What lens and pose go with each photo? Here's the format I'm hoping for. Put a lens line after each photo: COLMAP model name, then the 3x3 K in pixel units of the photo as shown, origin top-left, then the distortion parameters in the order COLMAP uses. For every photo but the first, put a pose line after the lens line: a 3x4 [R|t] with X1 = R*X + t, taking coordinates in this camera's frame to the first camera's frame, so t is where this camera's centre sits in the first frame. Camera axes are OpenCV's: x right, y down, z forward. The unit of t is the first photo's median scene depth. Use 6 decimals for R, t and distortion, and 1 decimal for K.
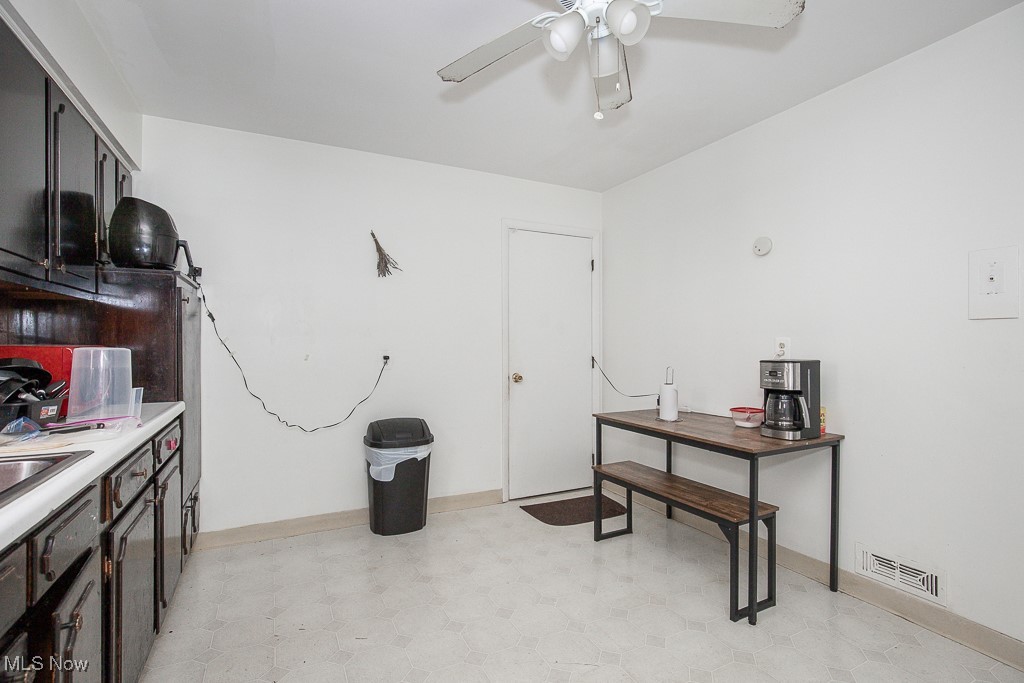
lens RADIAL K [[481.4, 0, 514.6], [0, 481.4, 344.8], [0, 0, 1]] dist [0.000615, 0.000260]
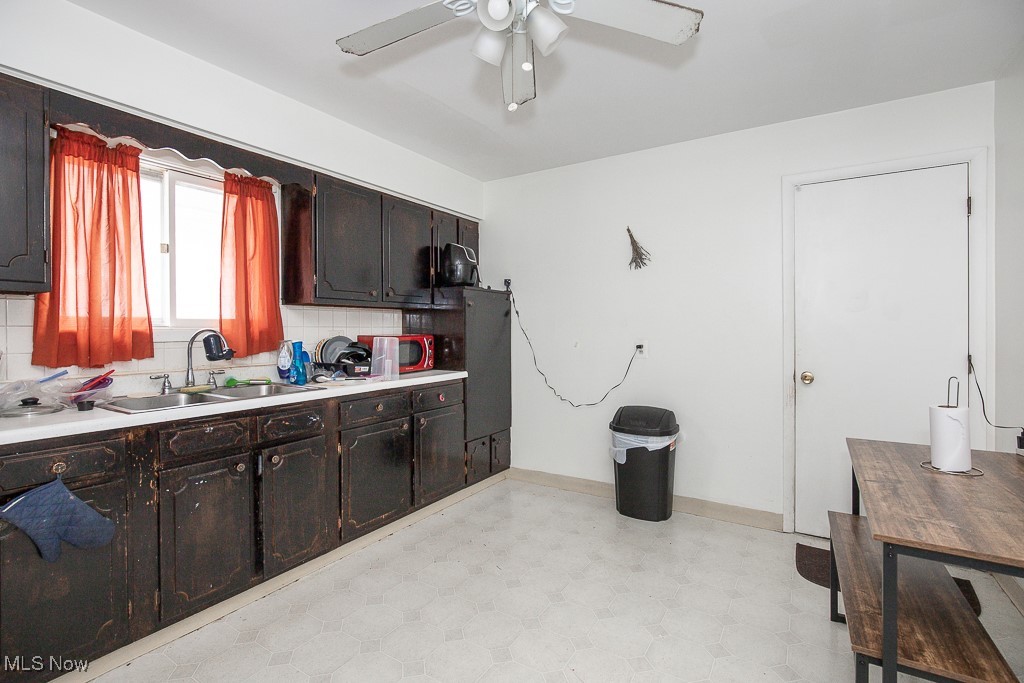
lens RADIAL K [[486.3, 0, 512.1], [0, 486.3, 329.2], [0, 0, 1]] dist [-0.003368, -0.000375]
pose [[0.522469, -0.001042, -0.852658, 0.511344], [0.002548, 0.999997, 0.000339, -0.012149], [0.852655, -0.002349, 0.522469, 0.233864]]
